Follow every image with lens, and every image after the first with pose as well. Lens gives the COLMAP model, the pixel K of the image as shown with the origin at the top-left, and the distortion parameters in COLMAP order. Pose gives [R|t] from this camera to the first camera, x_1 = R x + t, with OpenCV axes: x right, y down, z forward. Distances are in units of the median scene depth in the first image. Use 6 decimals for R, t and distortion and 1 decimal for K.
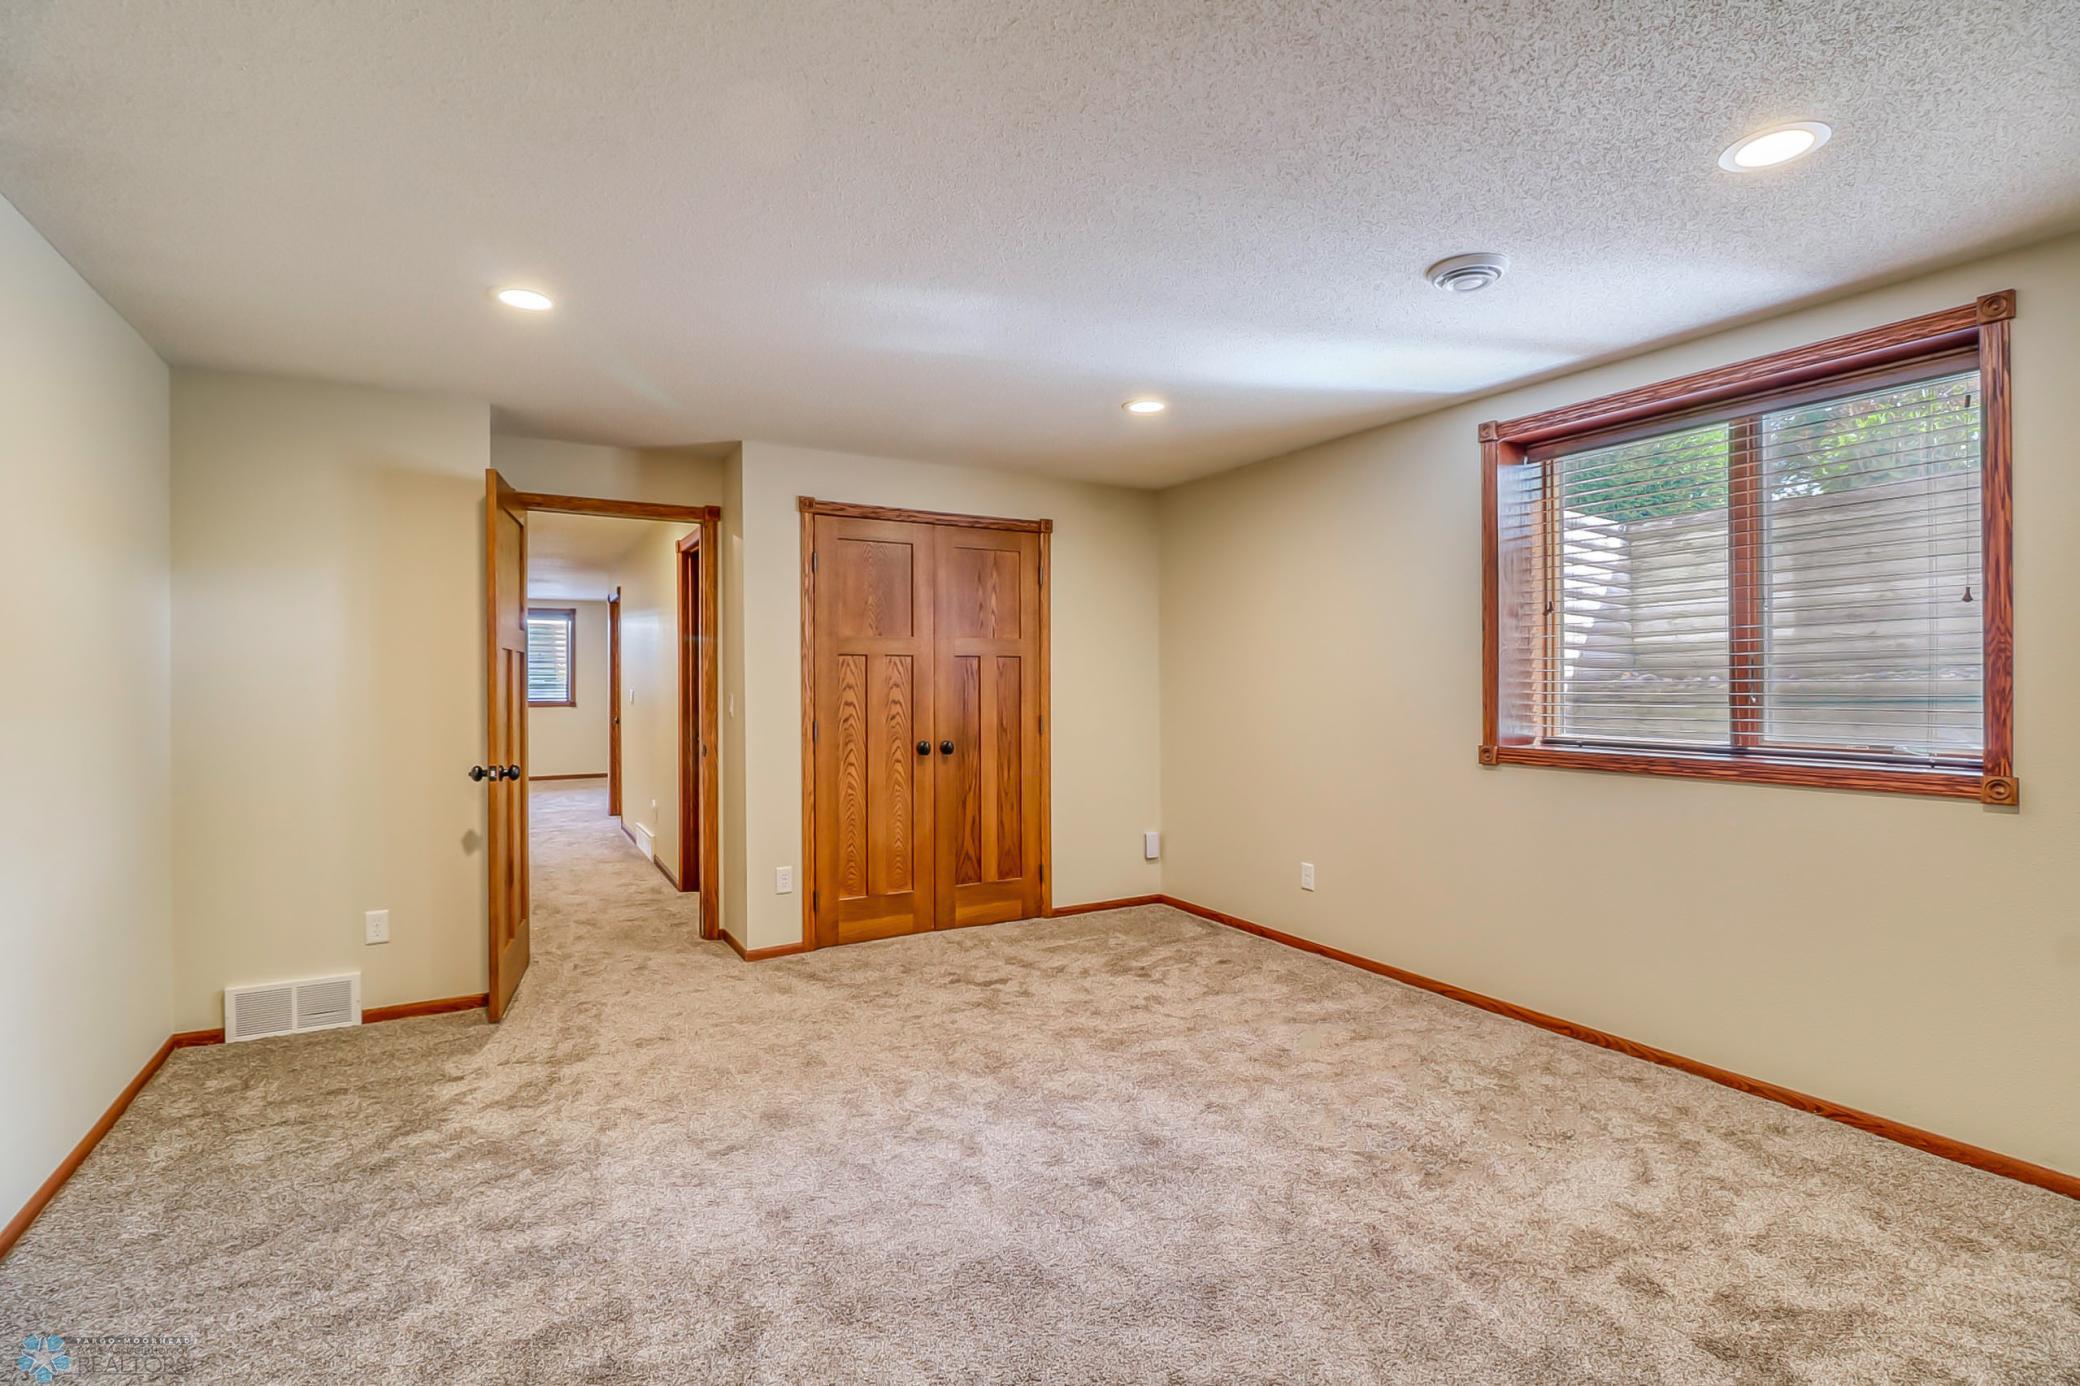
lens RADIAL K [[984.4, 0, 1039.5], [0, 984.4, 681.7], [0, 0, 1]] dist [0.000296, -0.000126]
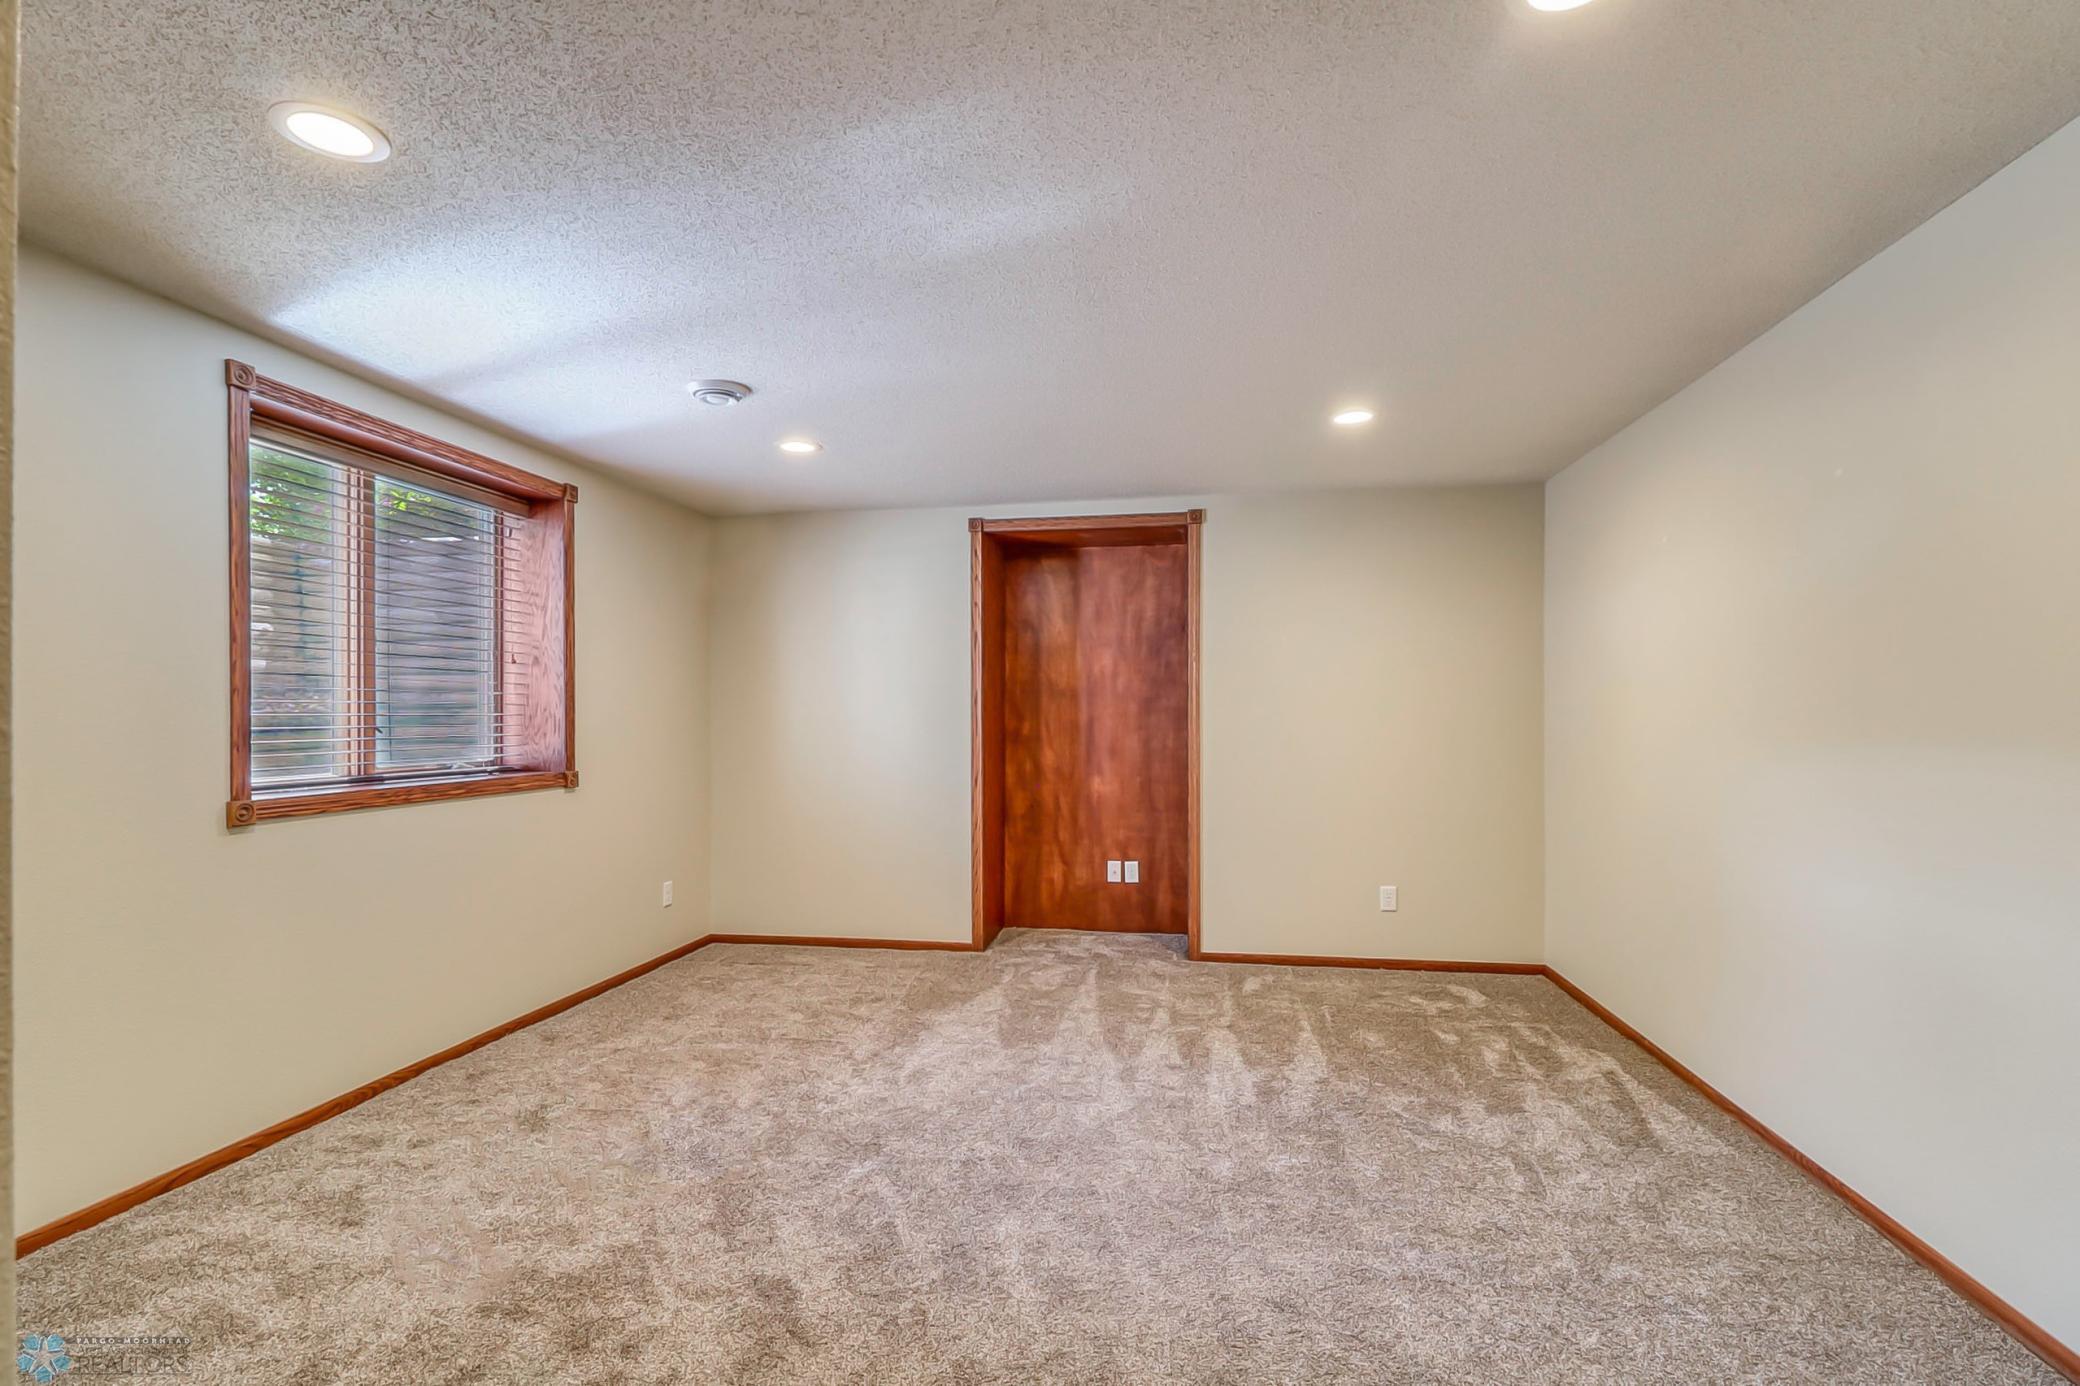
lens RADIAL K [[984.4, 0, 1039.5], [0, 984.4, 681.7], [0, 0, 1]] dist [0.000296, -0.000126]
pose [[-0.768478, 0.019311, 0.639585, -0.556009], [-0.003530, 0.999401, -0.034416, -0.000504], [-0.639867, -0.028706, -0.767950, 1.369020]]
